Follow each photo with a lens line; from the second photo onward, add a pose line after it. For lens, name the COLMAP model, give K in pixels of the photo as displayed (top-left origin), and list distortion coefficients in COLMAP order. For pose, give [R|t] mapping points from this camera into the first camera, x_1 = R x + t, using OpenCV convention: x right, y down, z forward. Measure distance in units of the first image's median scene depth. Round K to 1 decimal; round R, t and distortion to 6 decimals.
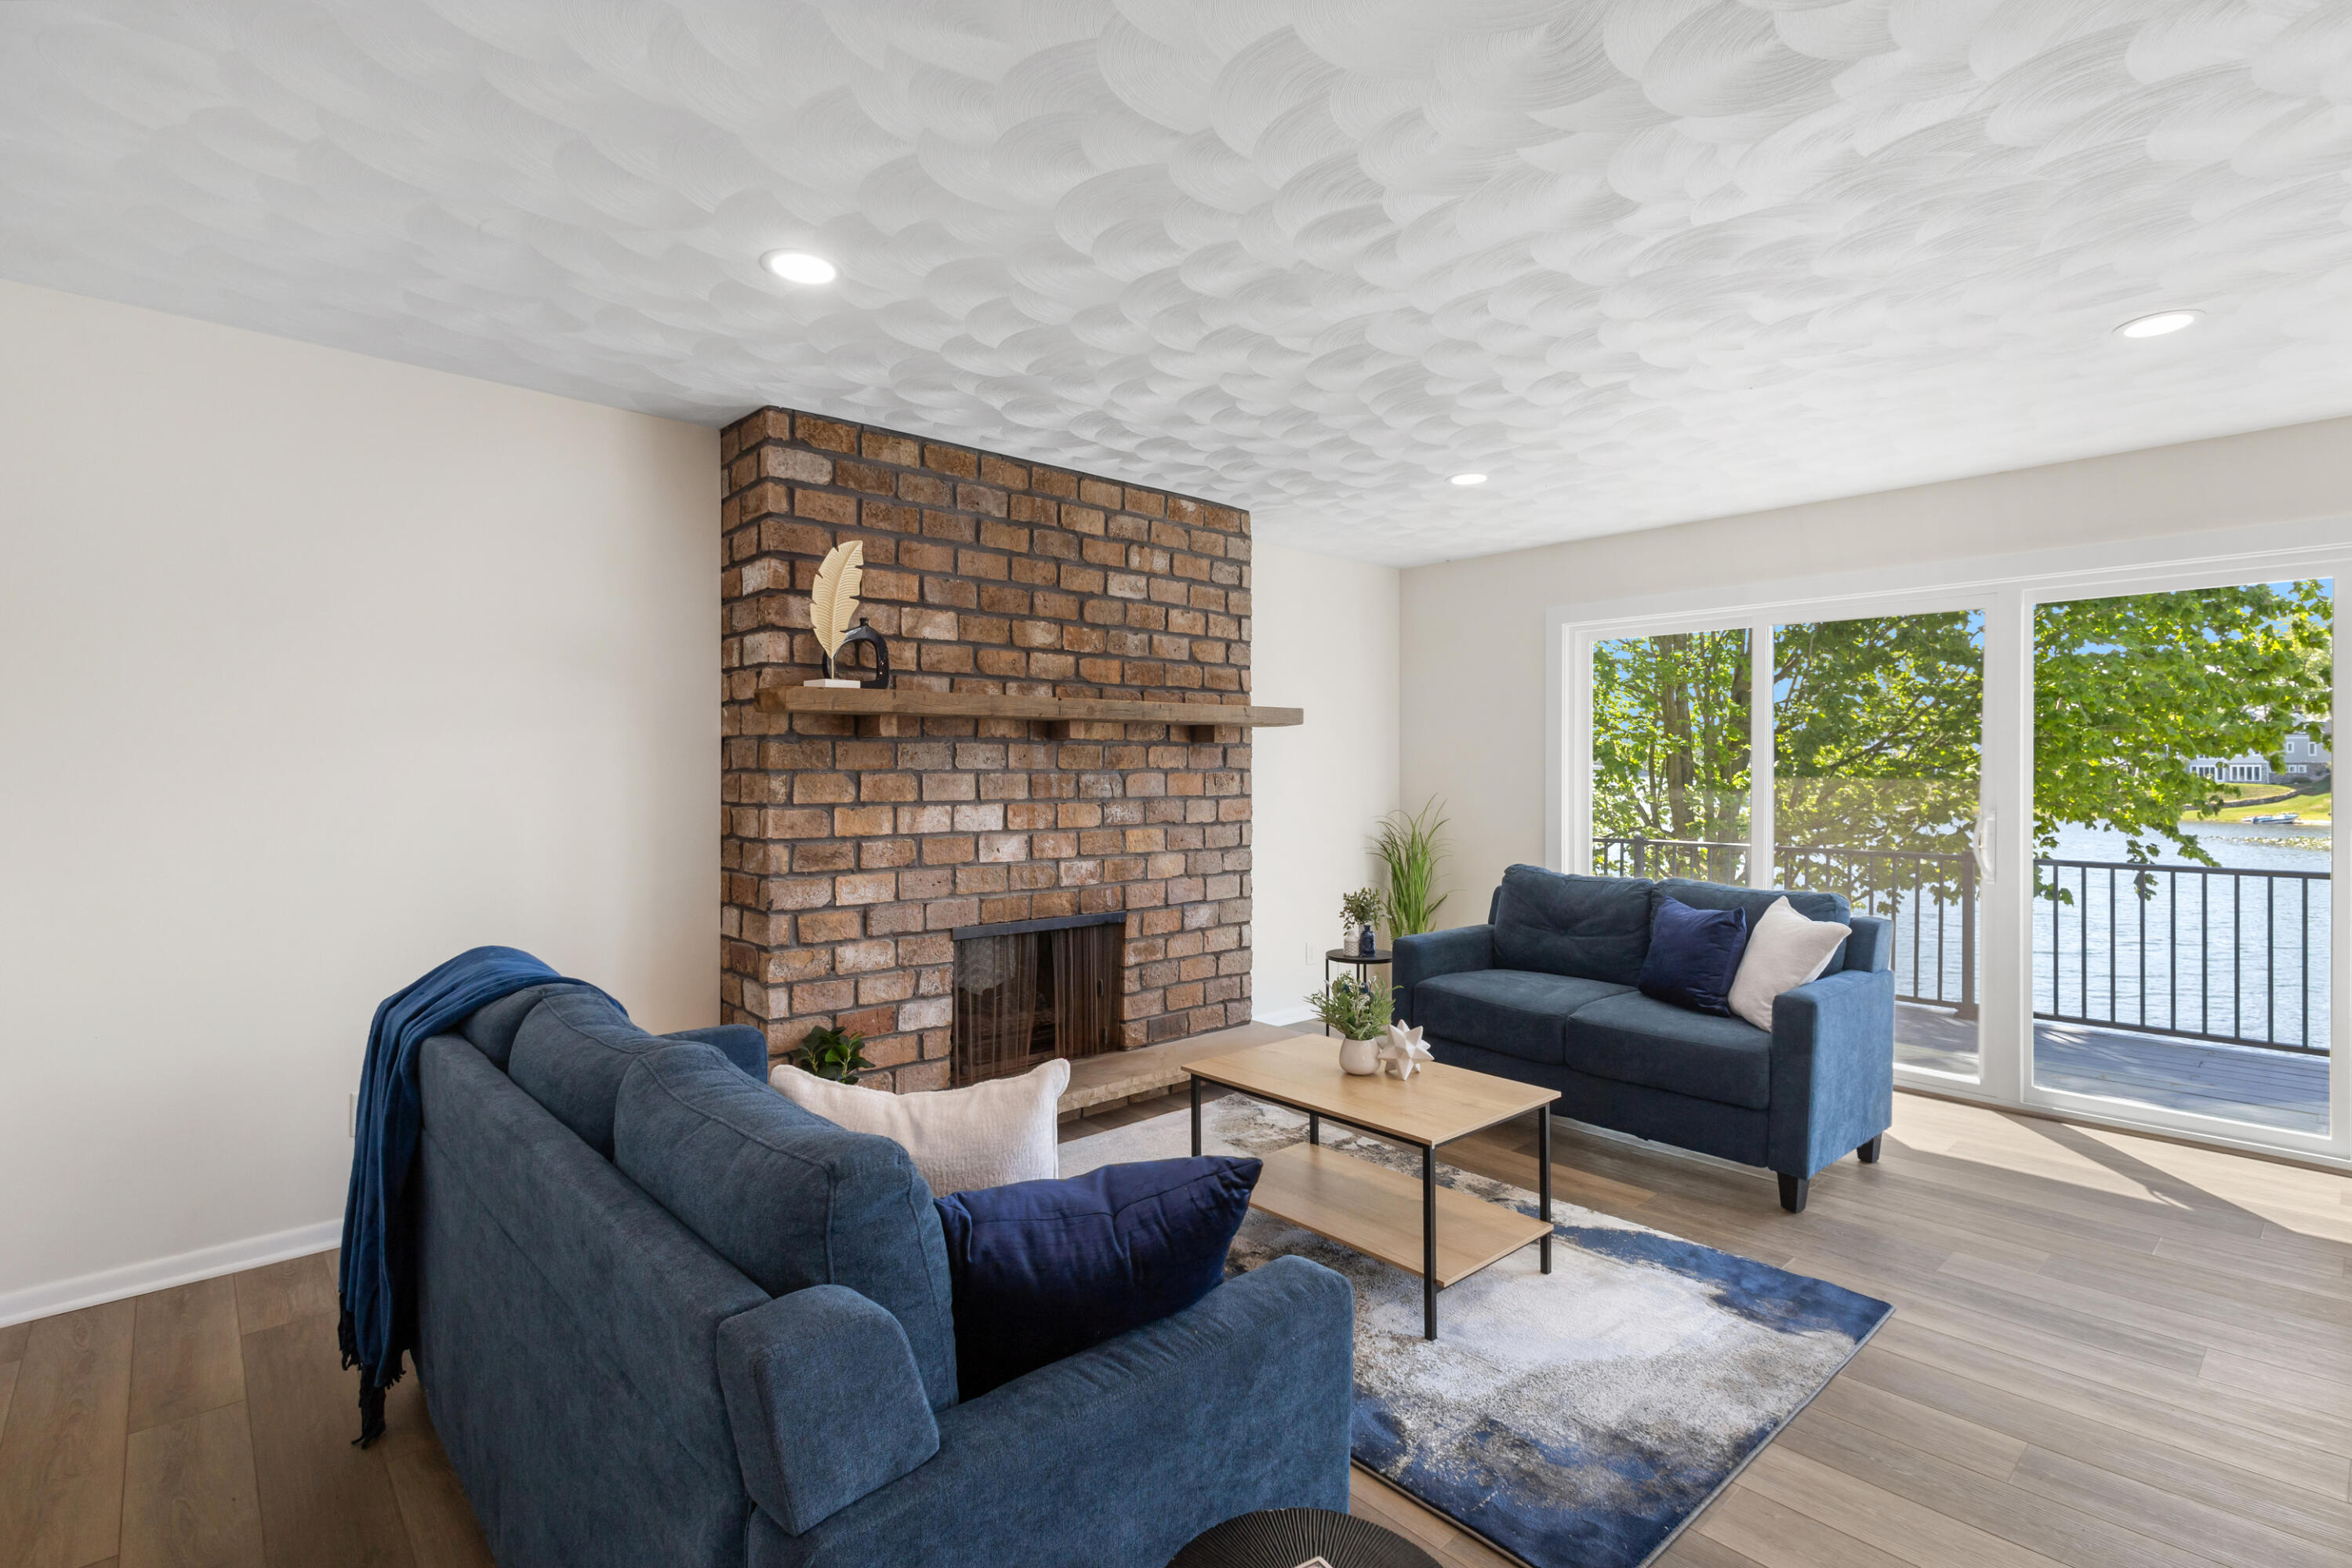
lens RADIAL K [[1104.9, 0, 1191.2], [0, 1104.9, 759.1], [0, 0, 1]] dist [0.002976, 0.000074]
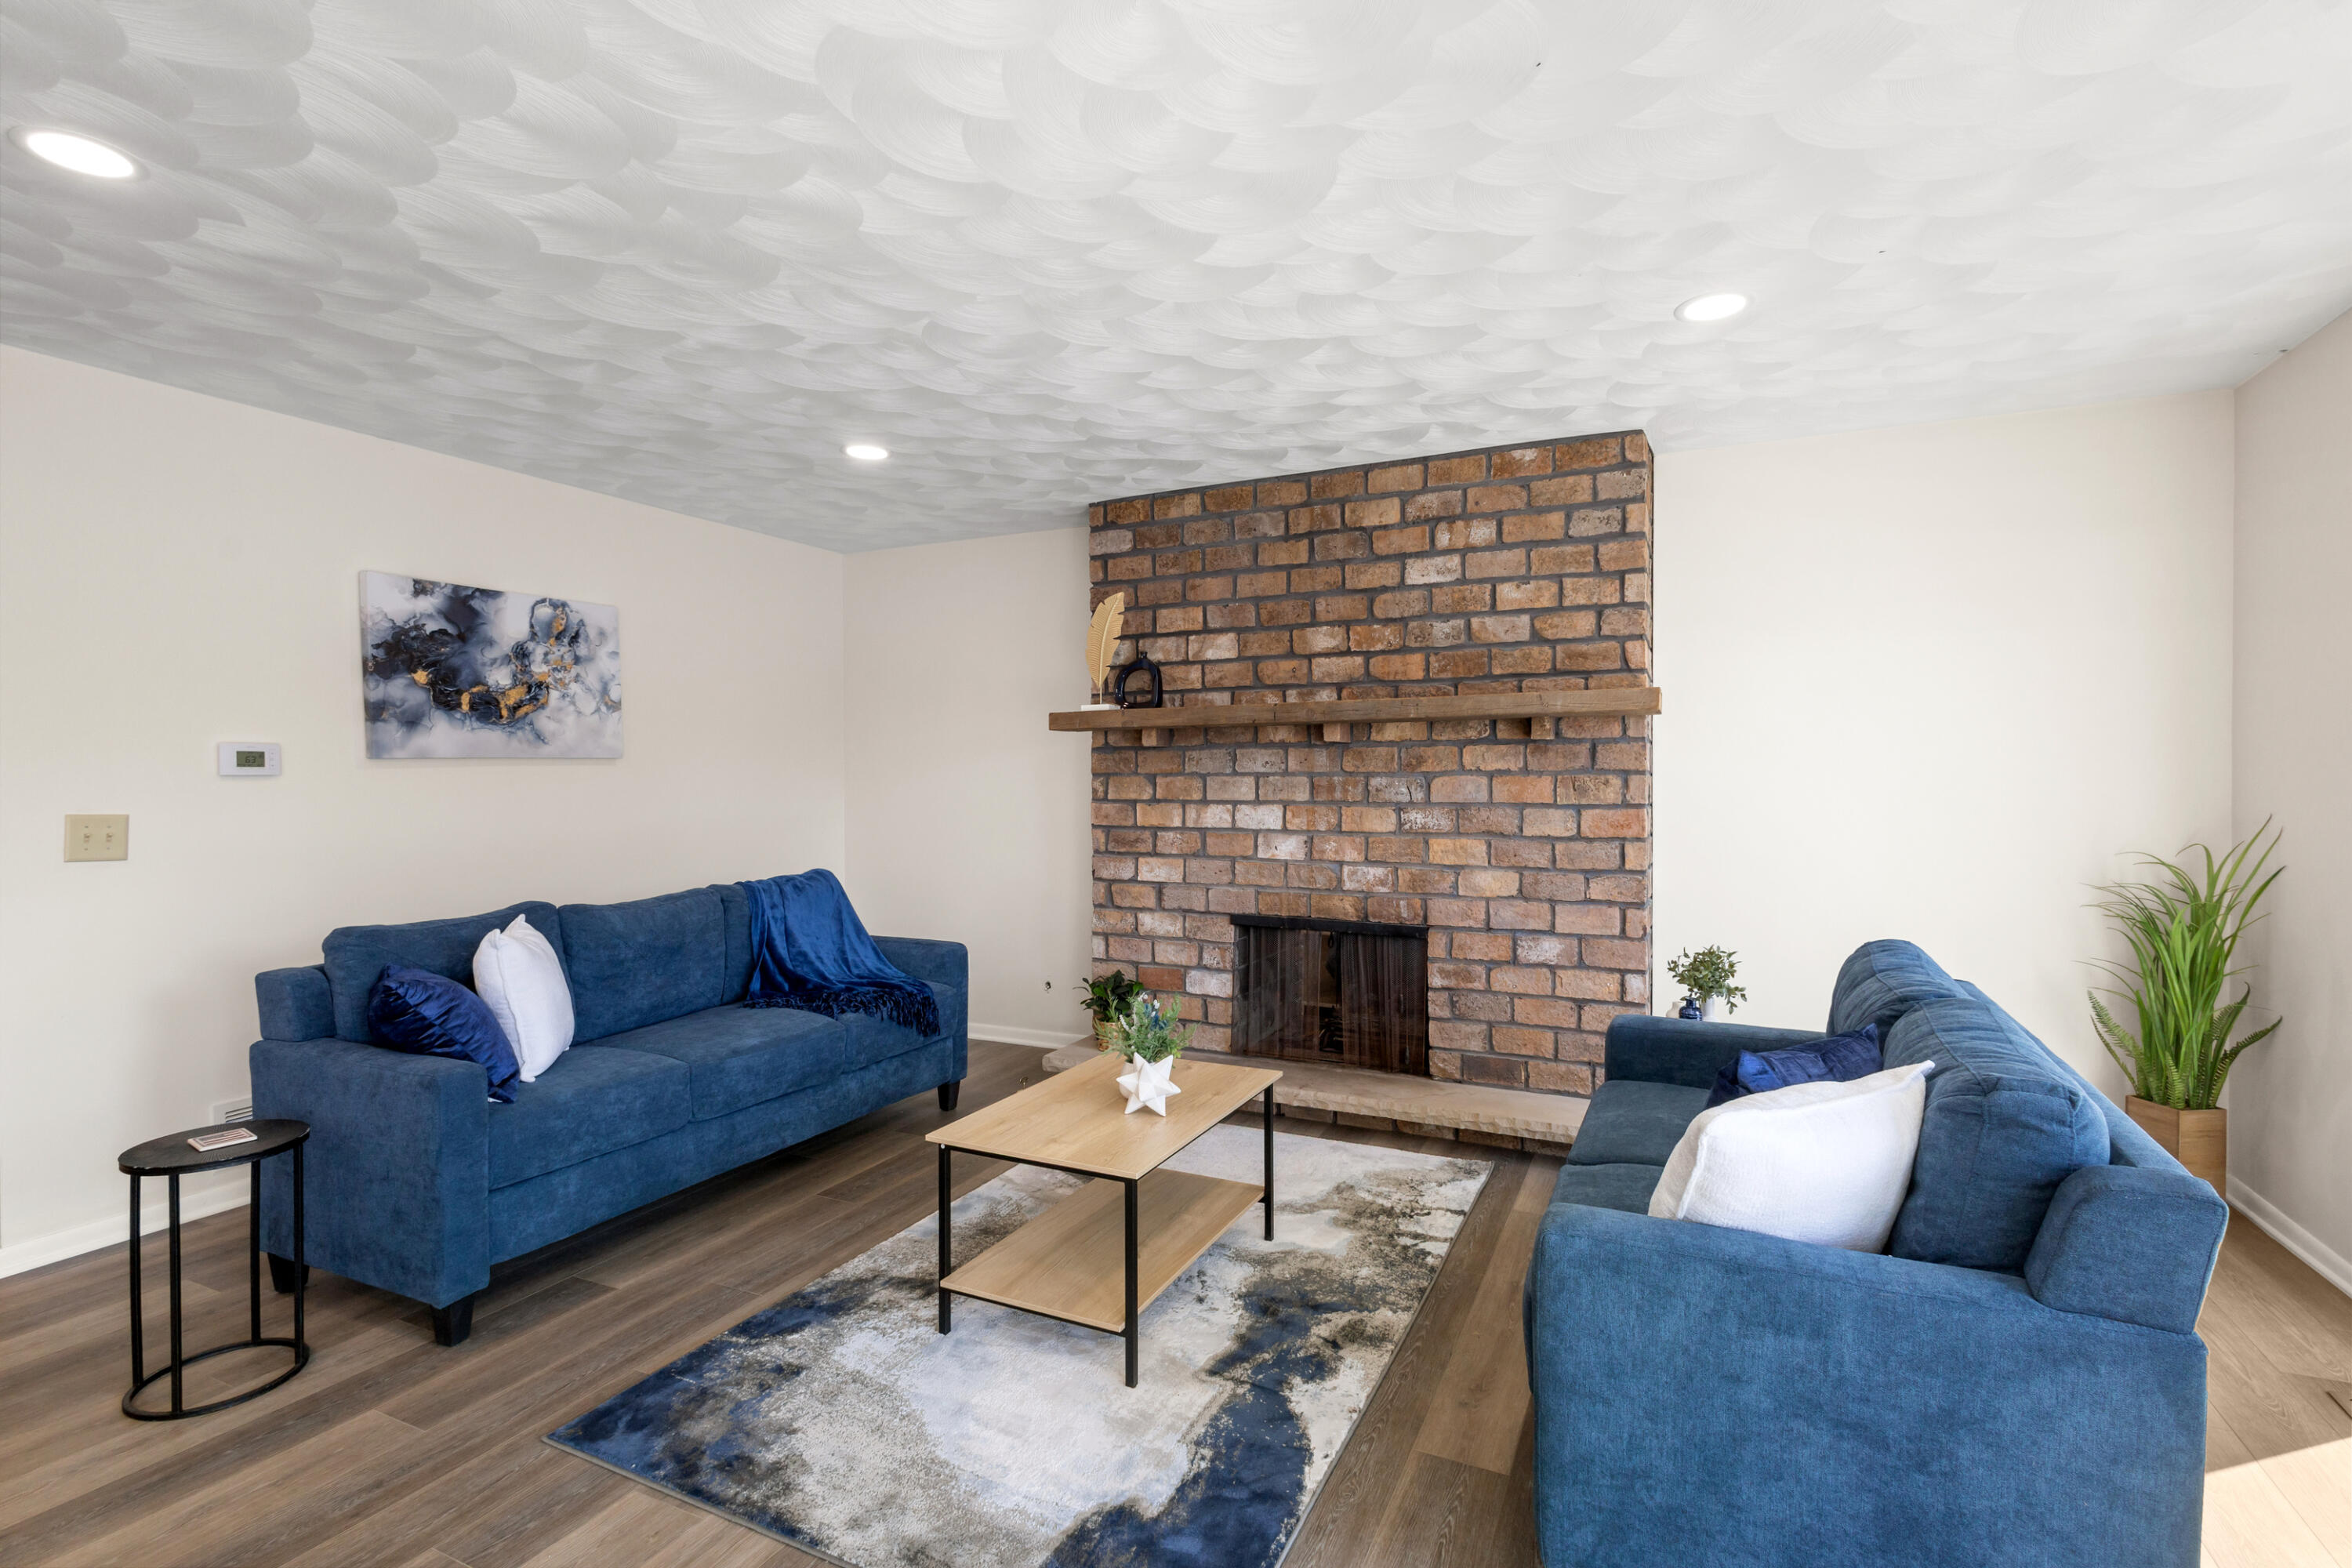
lens RADIAL K [[1086.7, 0, 1177.7], [0, 1086.7, 776.3], [0, 0, 1]] dist [0.004647, 0.000867]
pose [[0.366815, 0.002213, -0.930291, 0.751814], [0.013498, 0.999879, 0.007701, 0.003443], [0.930196, -0.015382, 0.366740, 0.512291]]
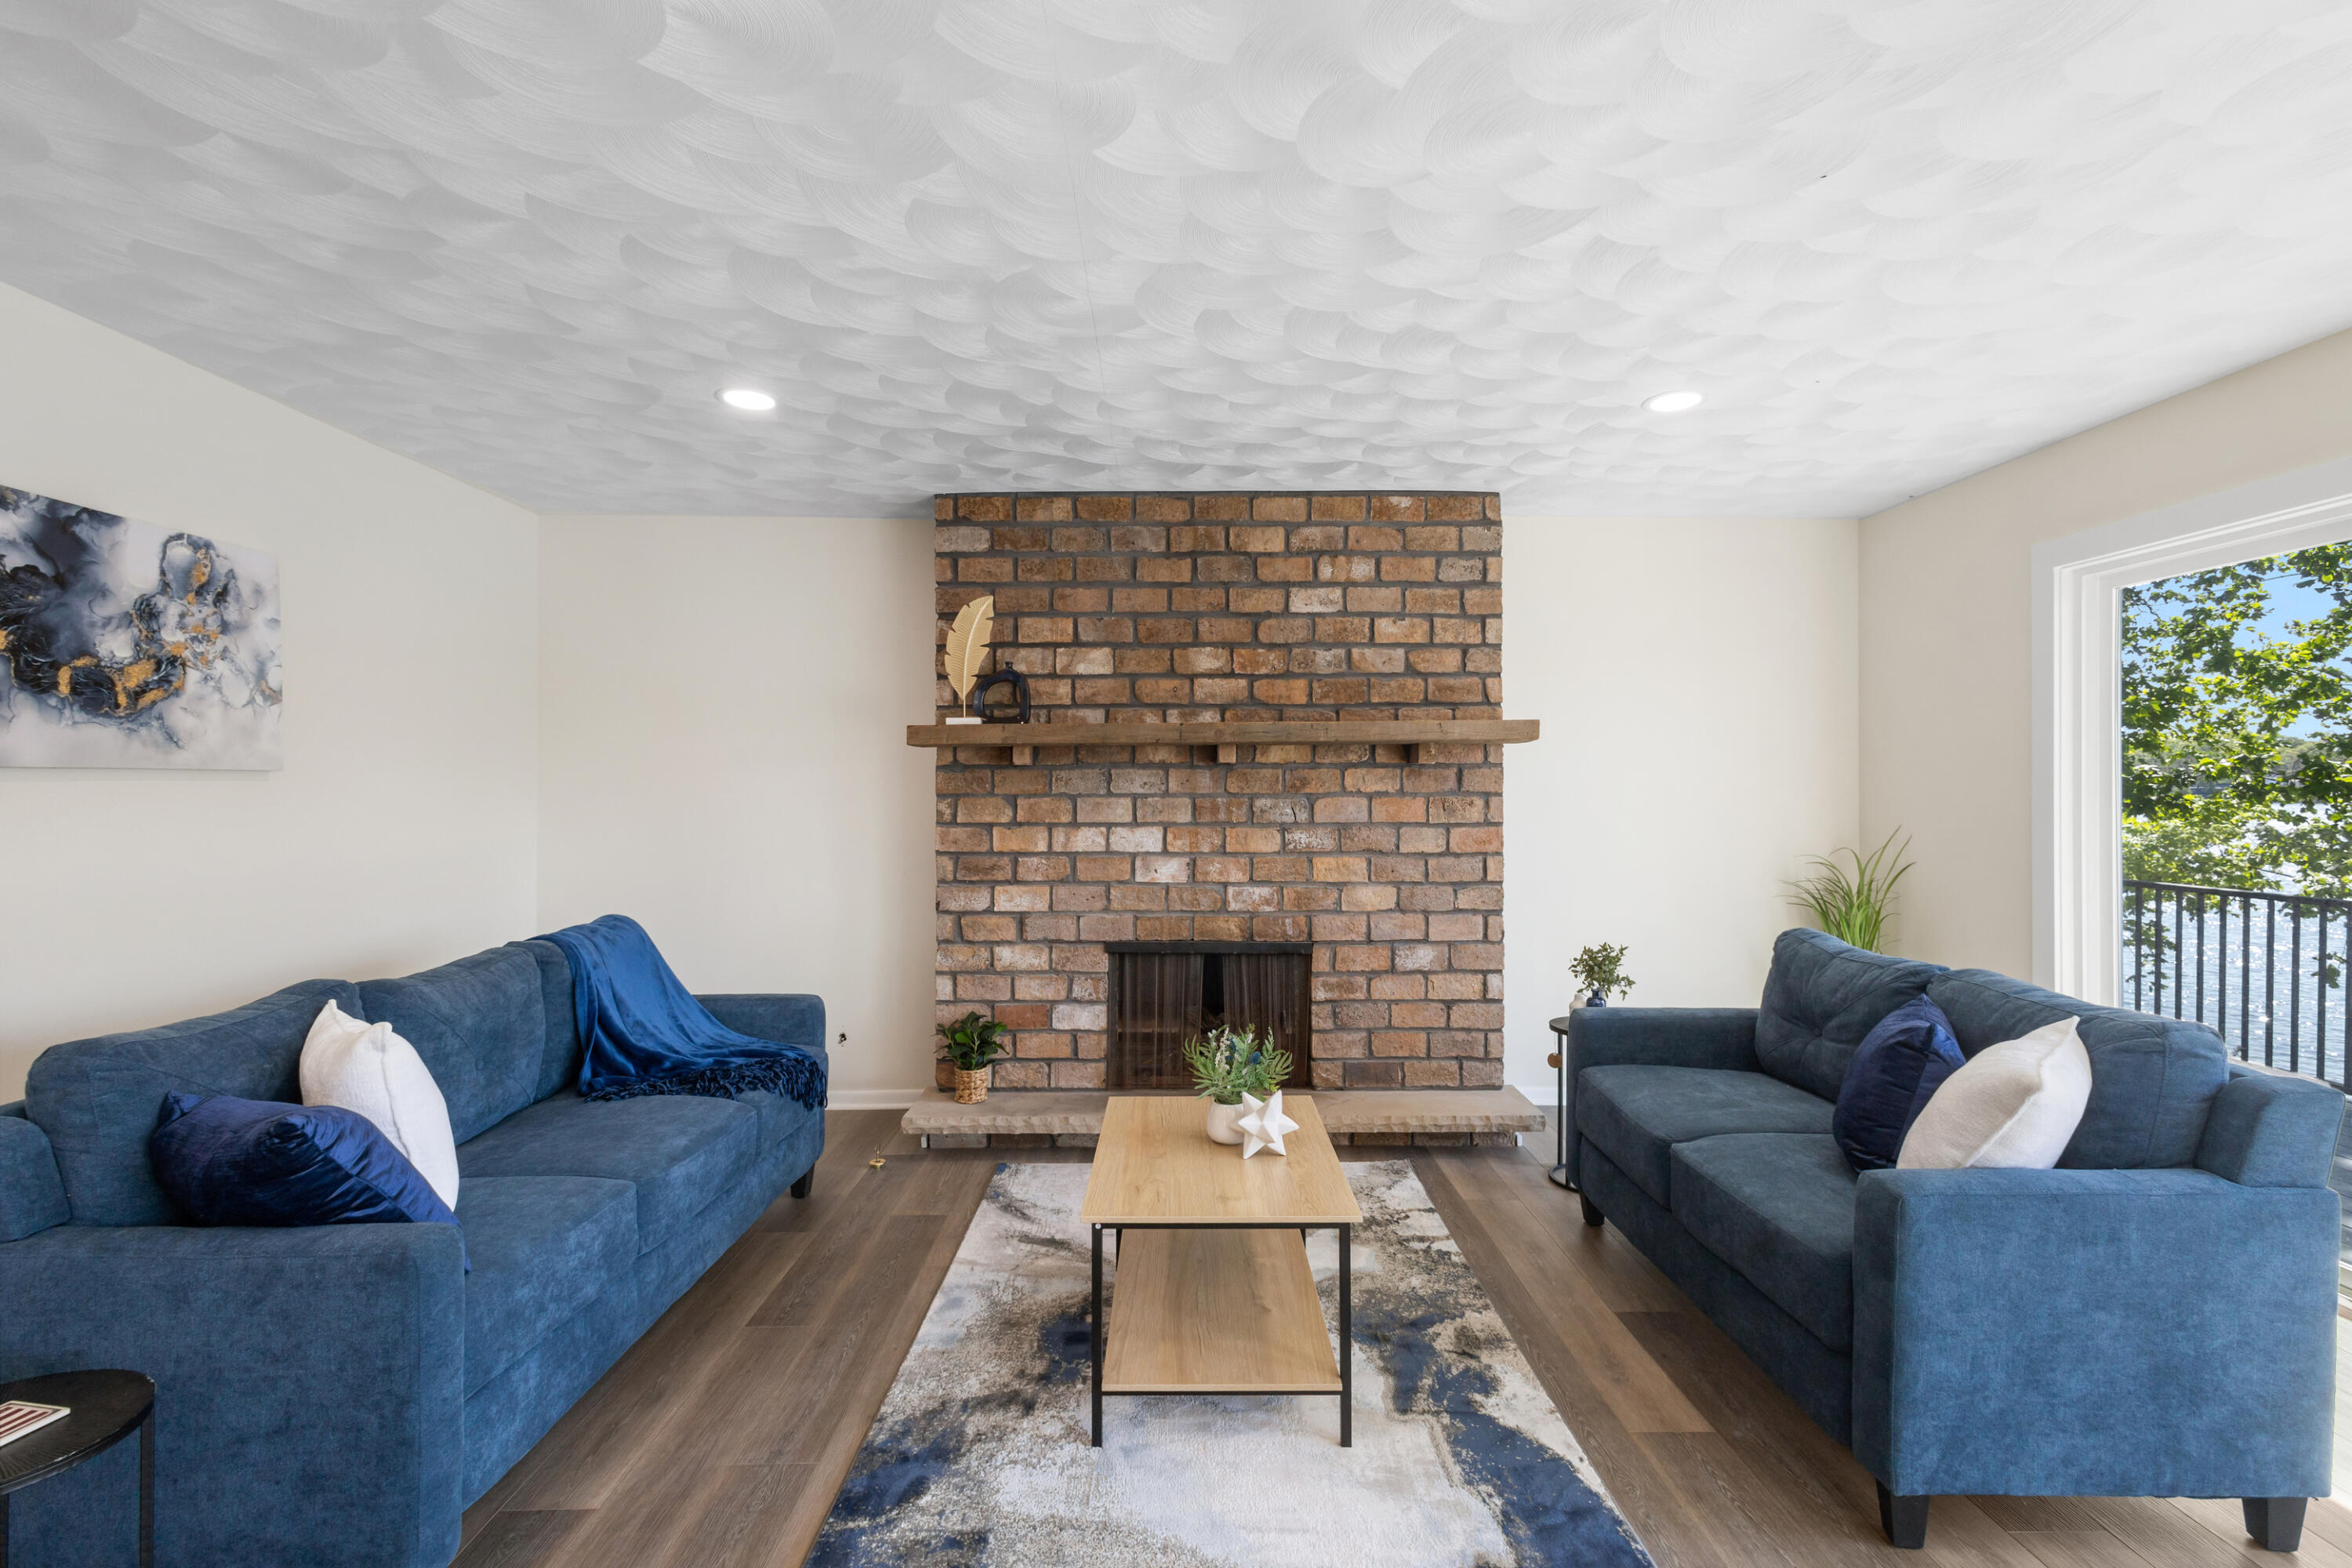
lens RADIAL K [[1087.2, 0, 1183.5], [0, 1087.2, 780.3], [0, 0, 1]] dist [0.004580, -0.000497]
pose [[0.741823, -0.008359, -0.670543, 0.520782], [0.007632, 0.999963, -0.004023, 0.000998], [0.670552, -0.002133, 0.741860, 0.249030]]
